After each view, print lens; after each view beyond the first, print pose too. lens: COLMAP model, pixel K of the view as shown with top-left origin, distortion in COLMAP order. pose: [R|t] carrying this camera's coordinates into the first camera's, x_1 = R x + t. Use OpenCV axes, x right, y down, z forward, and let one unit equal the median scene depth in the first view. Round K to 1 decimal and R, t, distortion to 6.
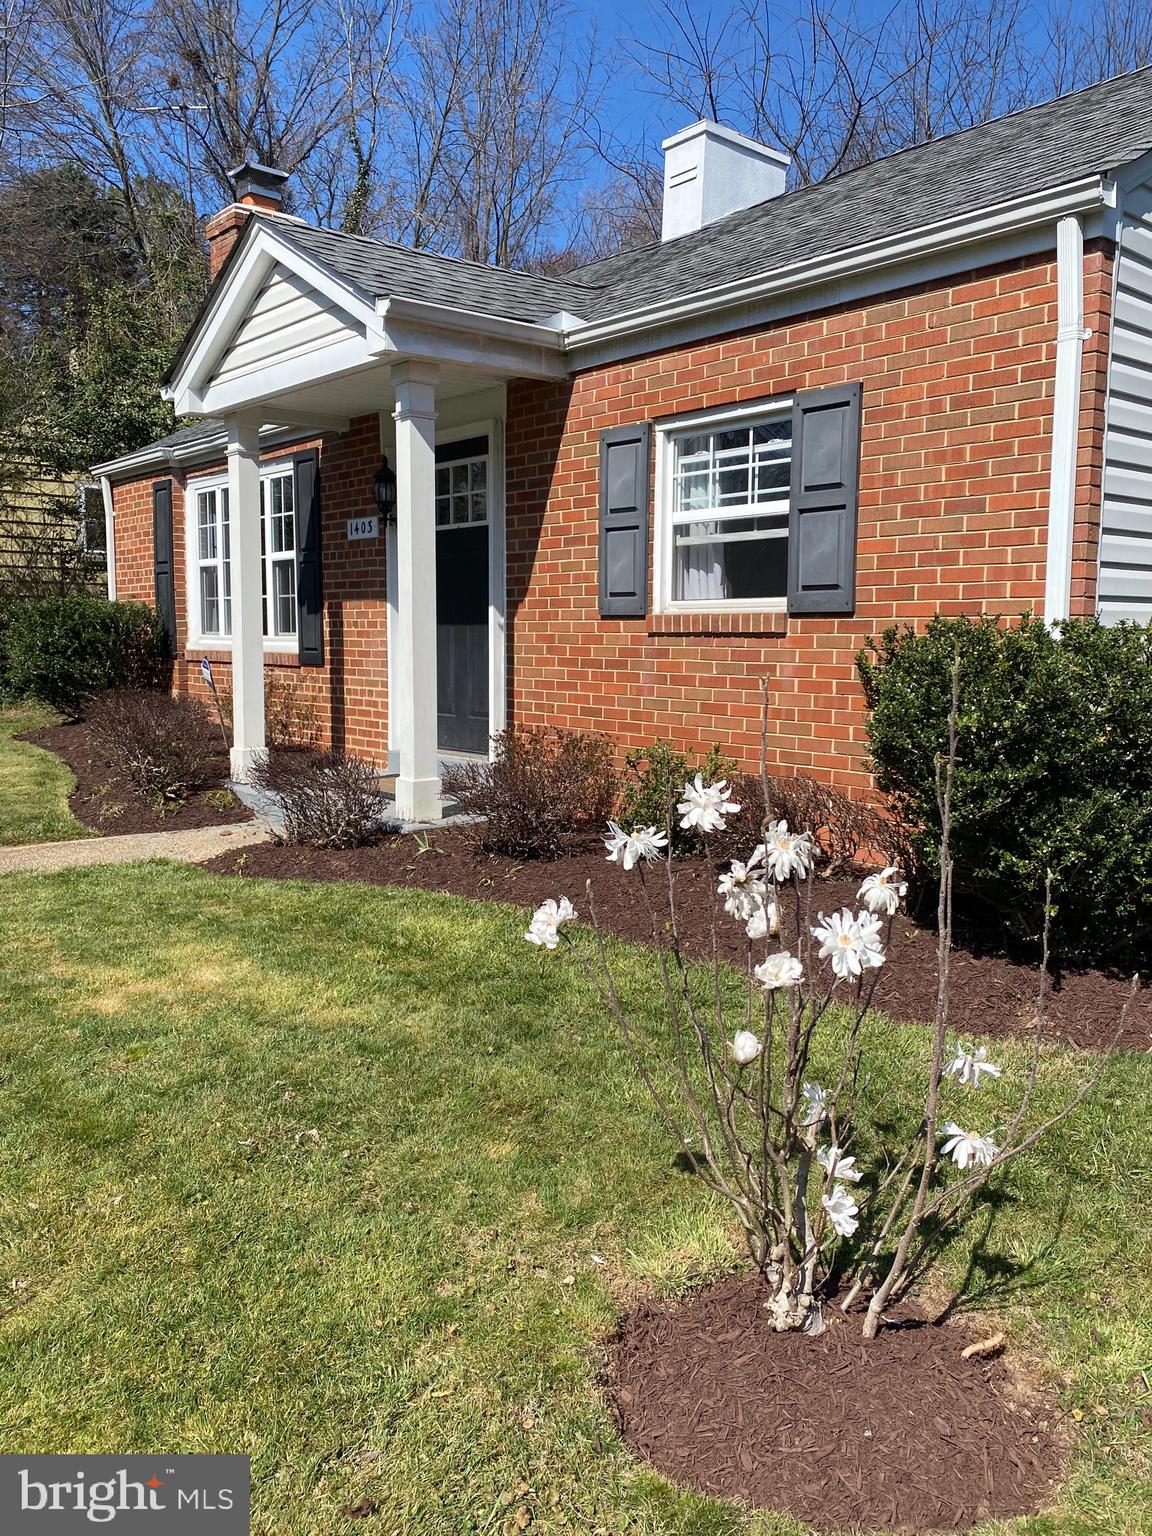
lens RADIAL K [[1202.8, 0, 576.4], [0, 1202.8, 769.7], [0, 0, 1]] dist [-0.005613, -0.001666]
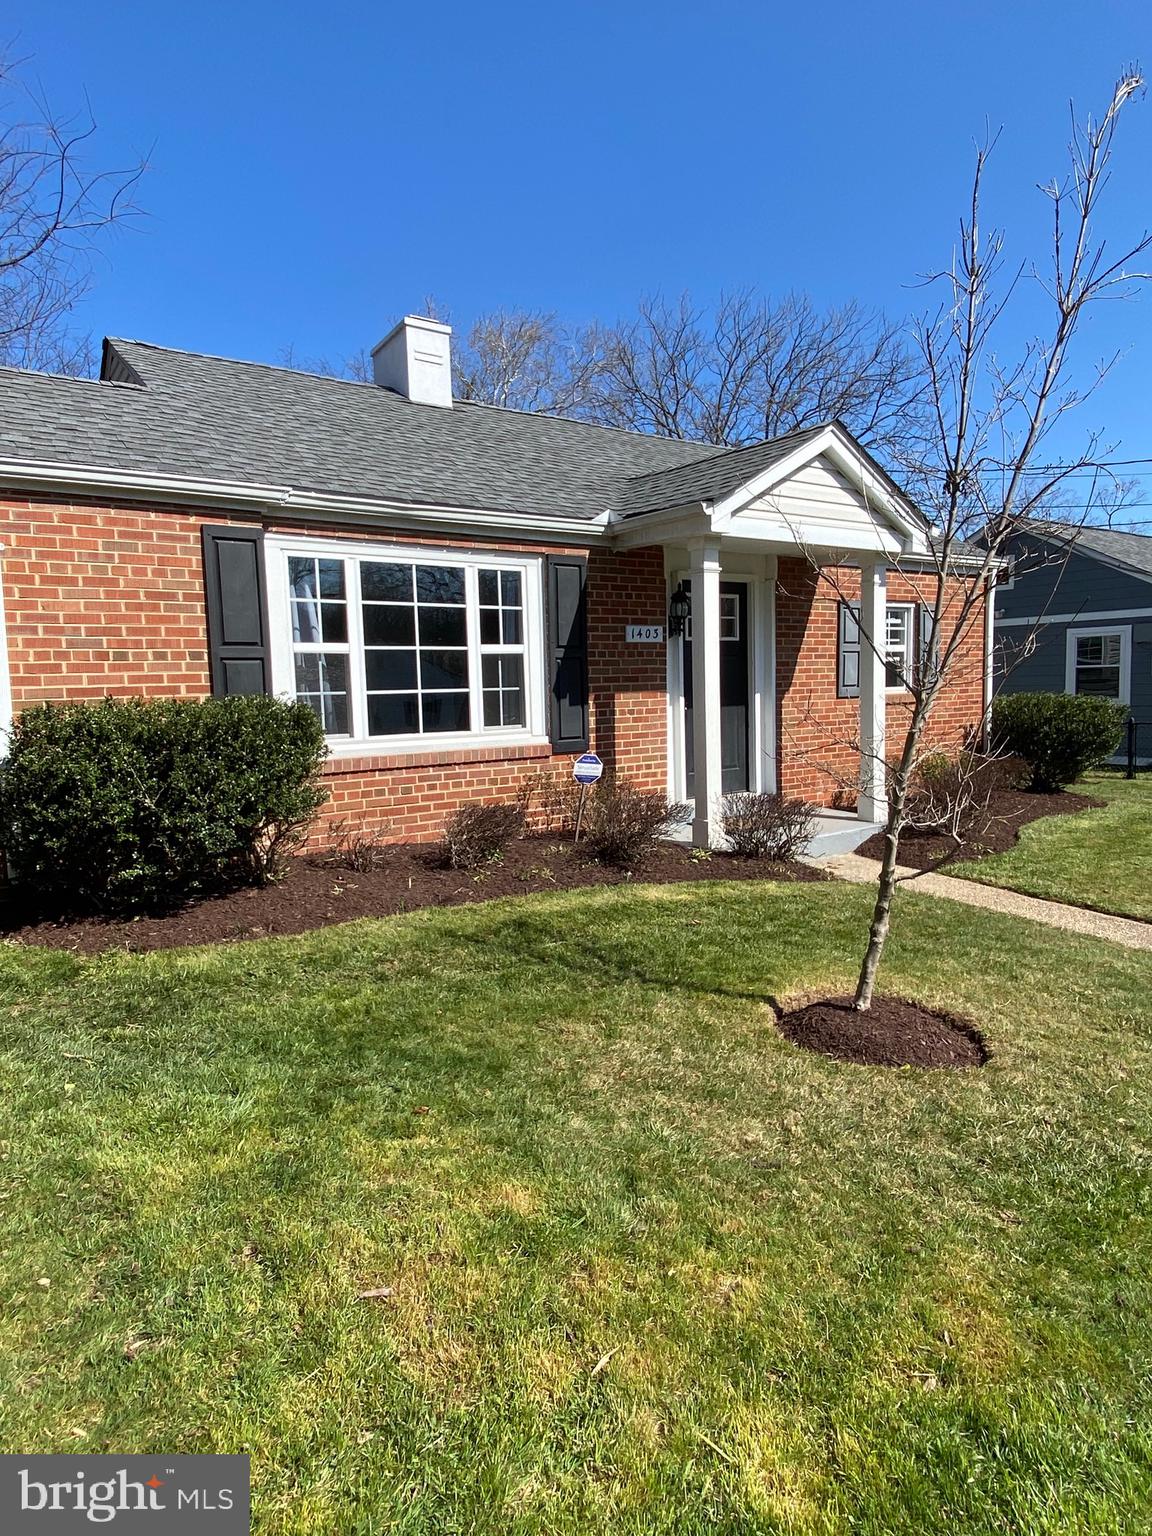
lens RADIAL K [[905.8, 0, 577.2], [0, 905.8, 765.7], [0, 0, 1]] dist [0.010064, 0.000290]
pose [[0.098078, -0.104183, 0.989710, -1.107315], [0.136953, 0.986456, 0.090268, -0.159644], [-0.985710, 0.126690, 0.111017, 0.975434]]
